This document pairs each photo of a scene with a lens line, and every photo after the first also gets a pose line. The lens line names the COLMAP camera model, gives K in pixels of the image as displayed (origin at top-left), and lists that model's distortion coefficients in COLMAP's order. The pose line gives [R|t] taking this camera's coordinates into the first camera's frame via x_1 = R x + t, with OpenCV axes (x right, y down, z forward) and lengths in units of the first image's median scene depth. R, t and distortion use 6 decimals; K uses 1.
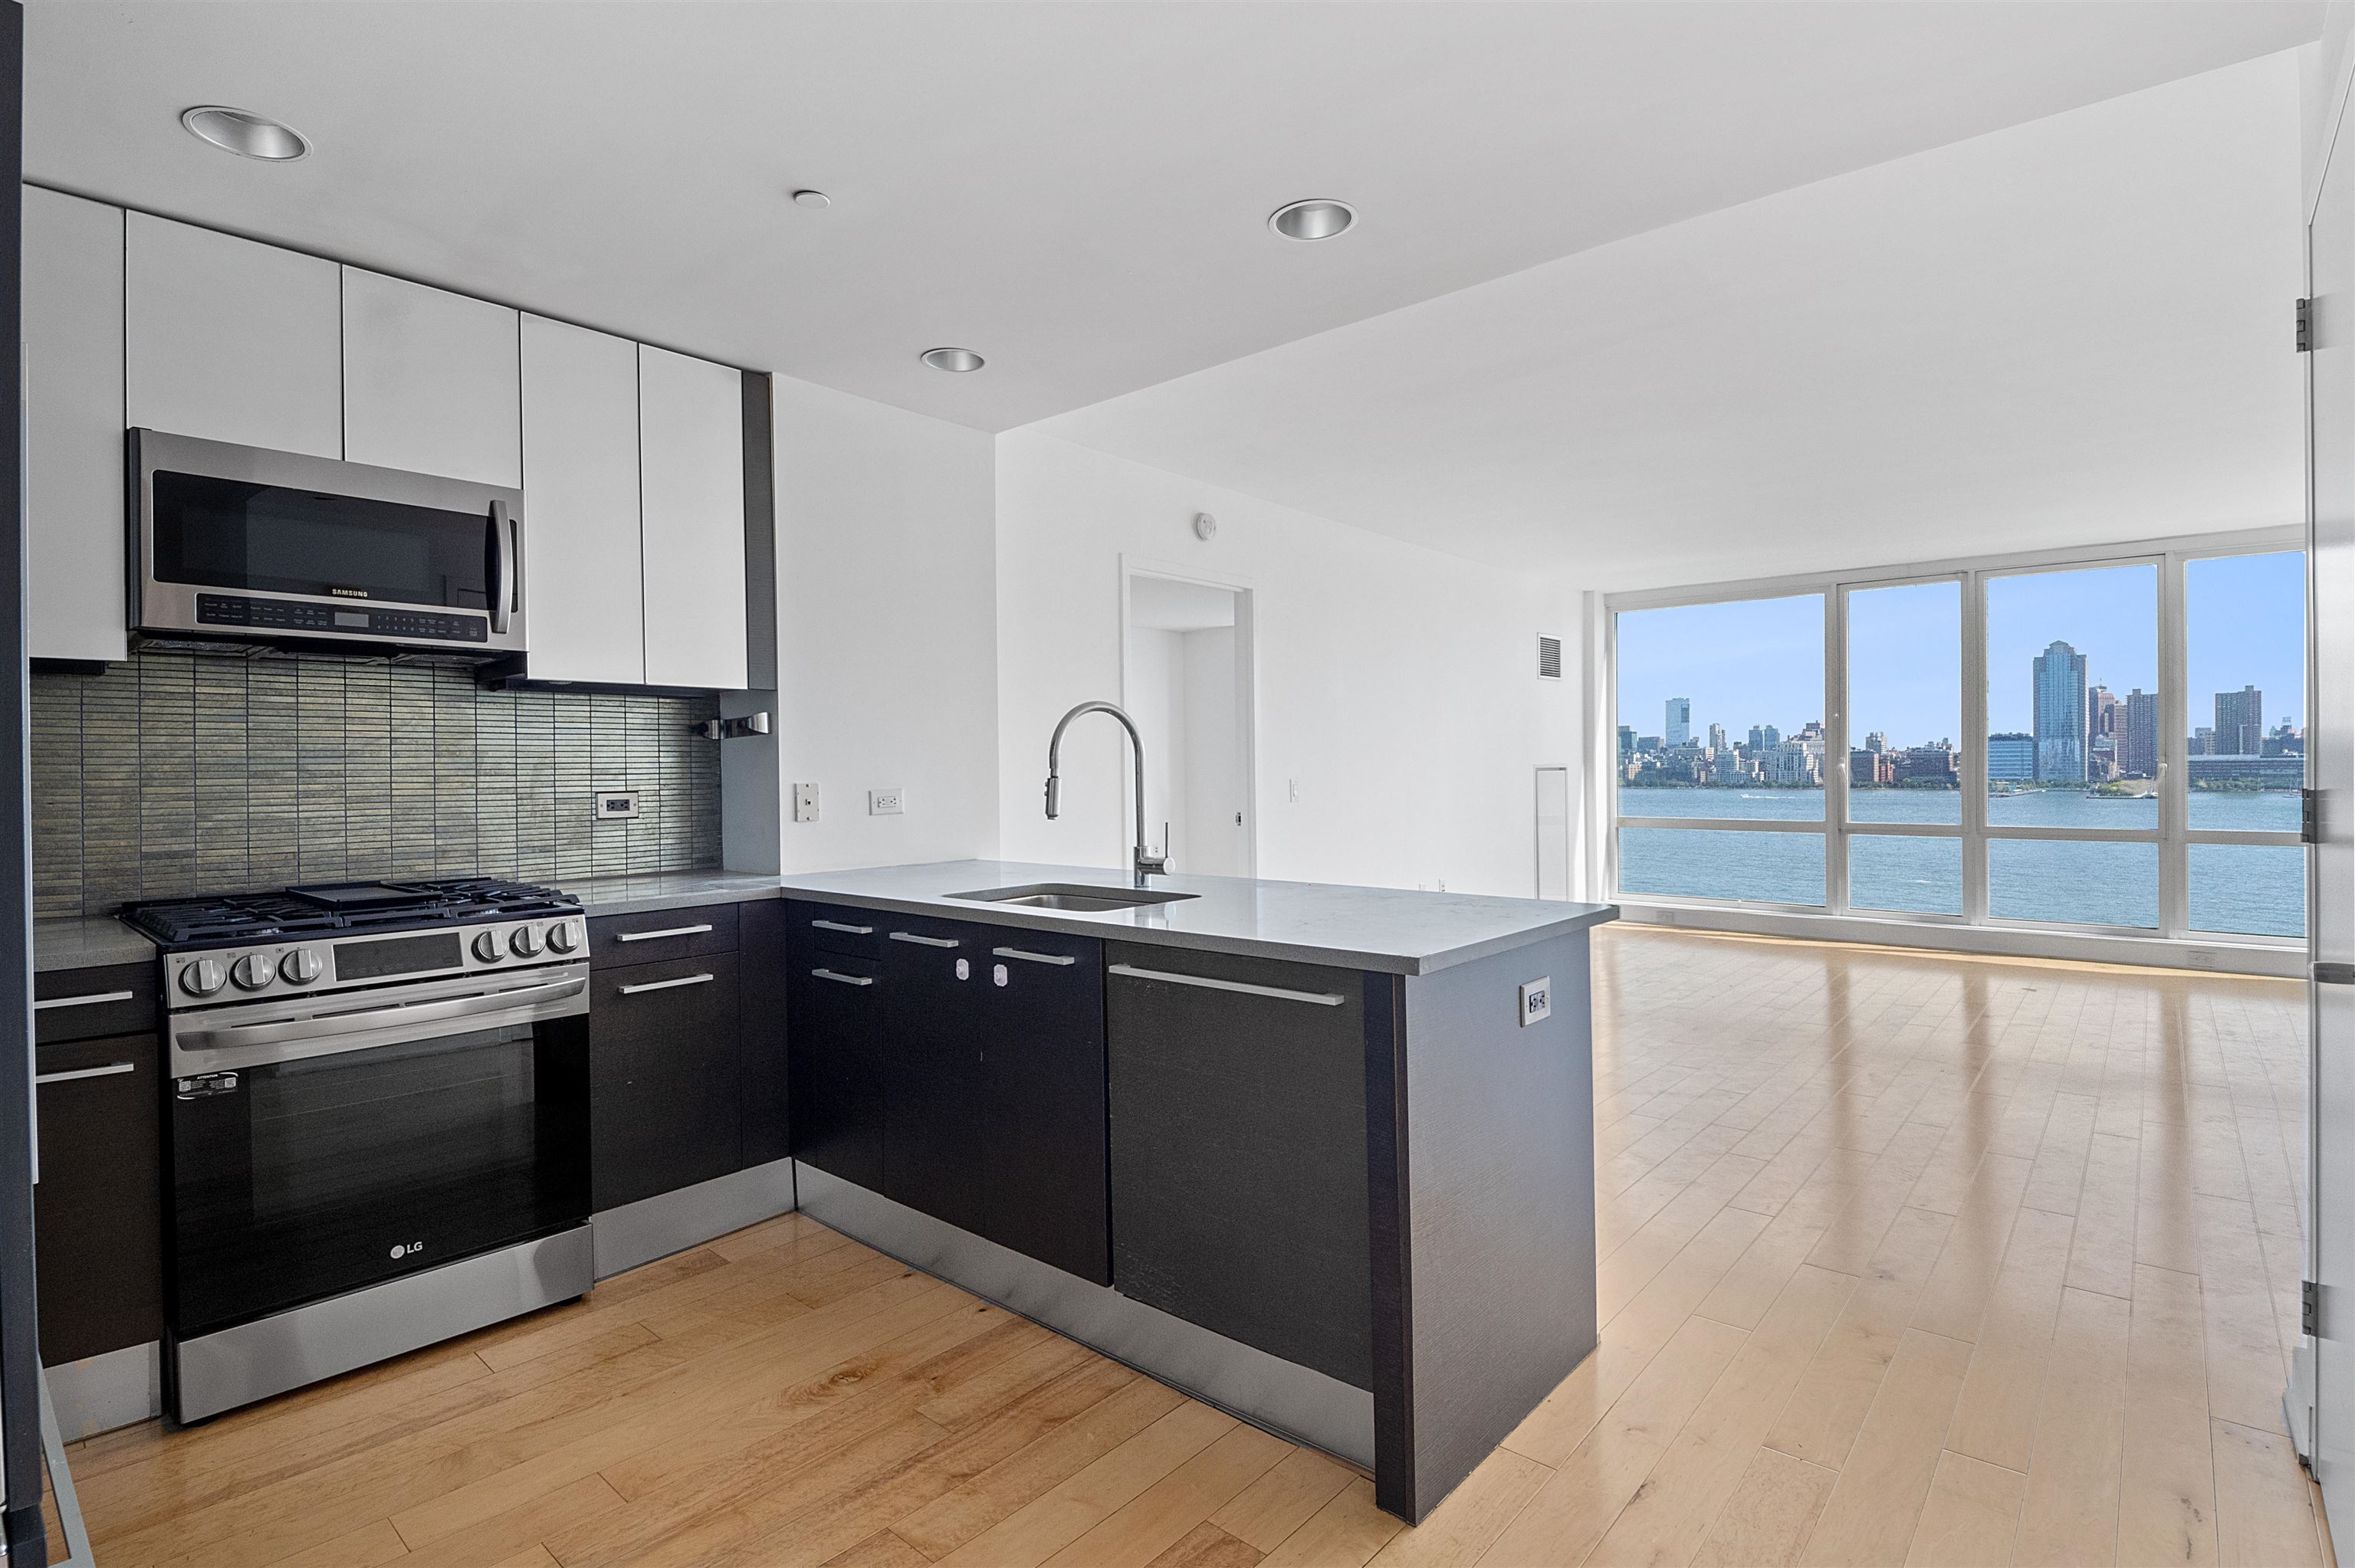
lens RADIAL K [[1148.1, 0, 1166.4], [0, 1148.1, 767.4], [0, 0, 1]] dist [-0.000130, -0.030797]
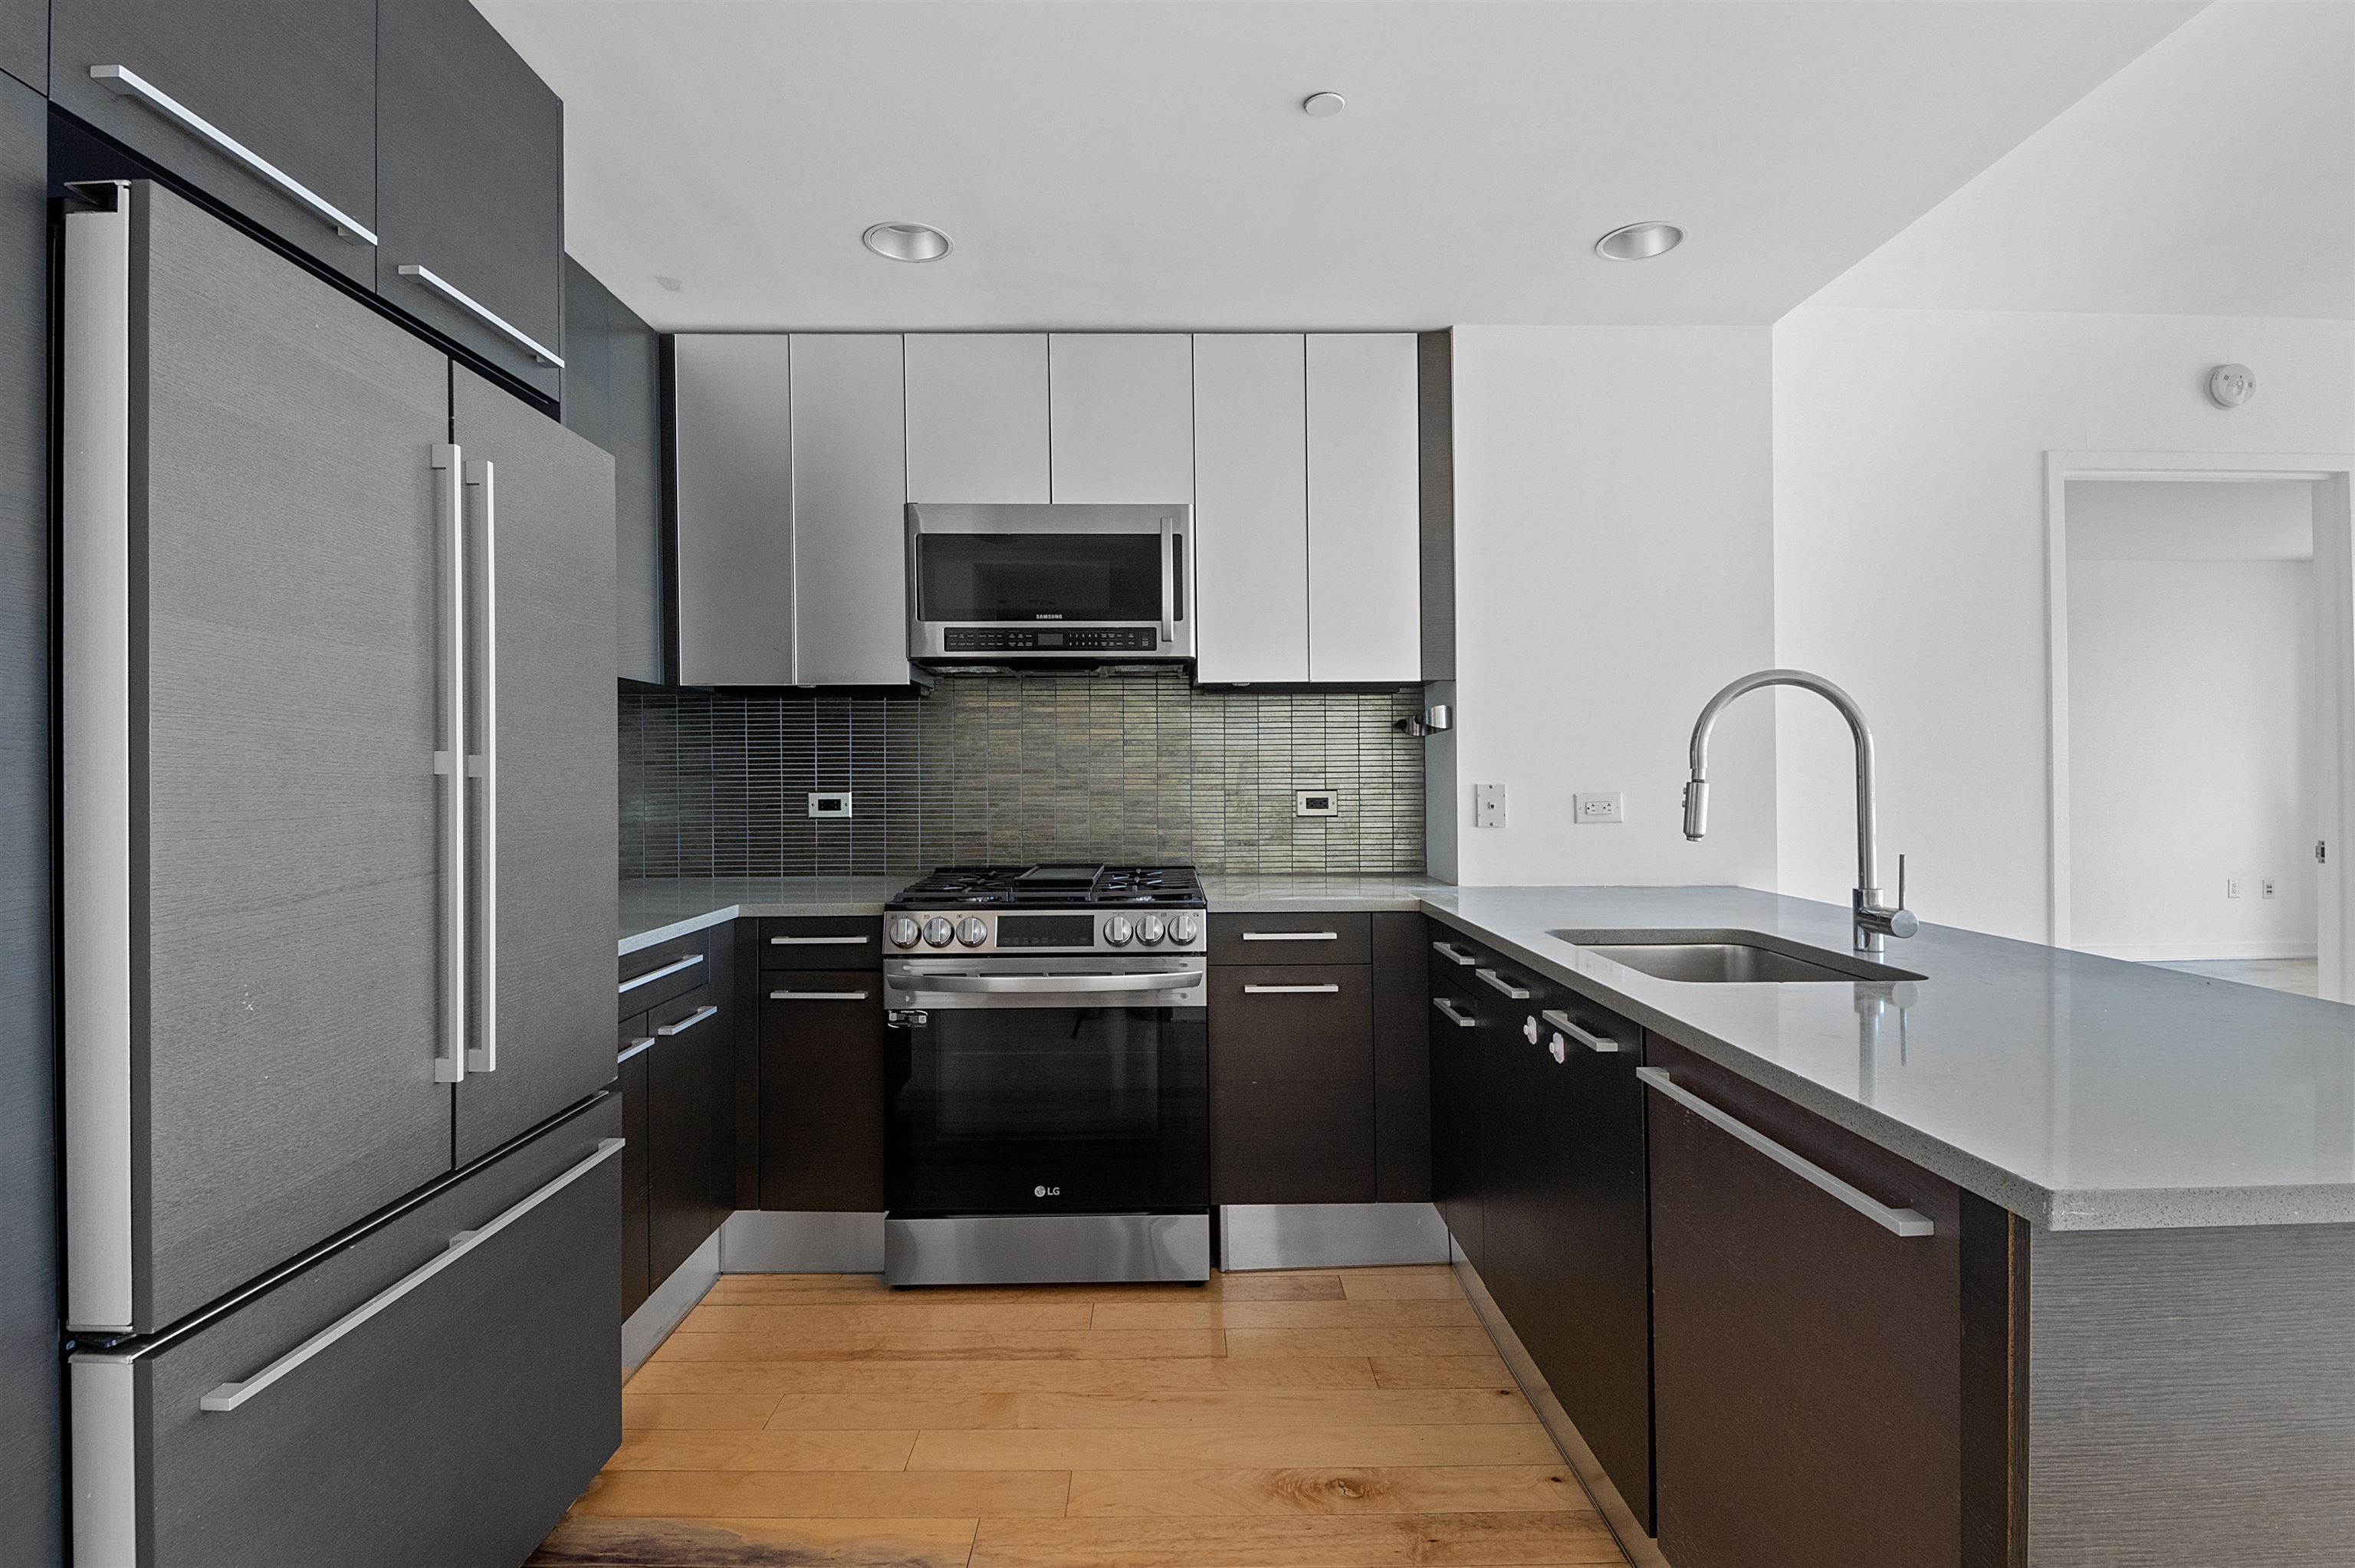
lens RADIAL K [[1127.7, 0, 1165.1], [0, 1127.7, 776.3], [0, 0, 1]] dist [0.014771, -0.024729]
pose [[0.657549, 0.009197, -0.753355, 0.216602], [-0.001283, 0.999938, 0.011088, -0.001861], [0.753410, -0.006325, 0.657520, 0.297313]]
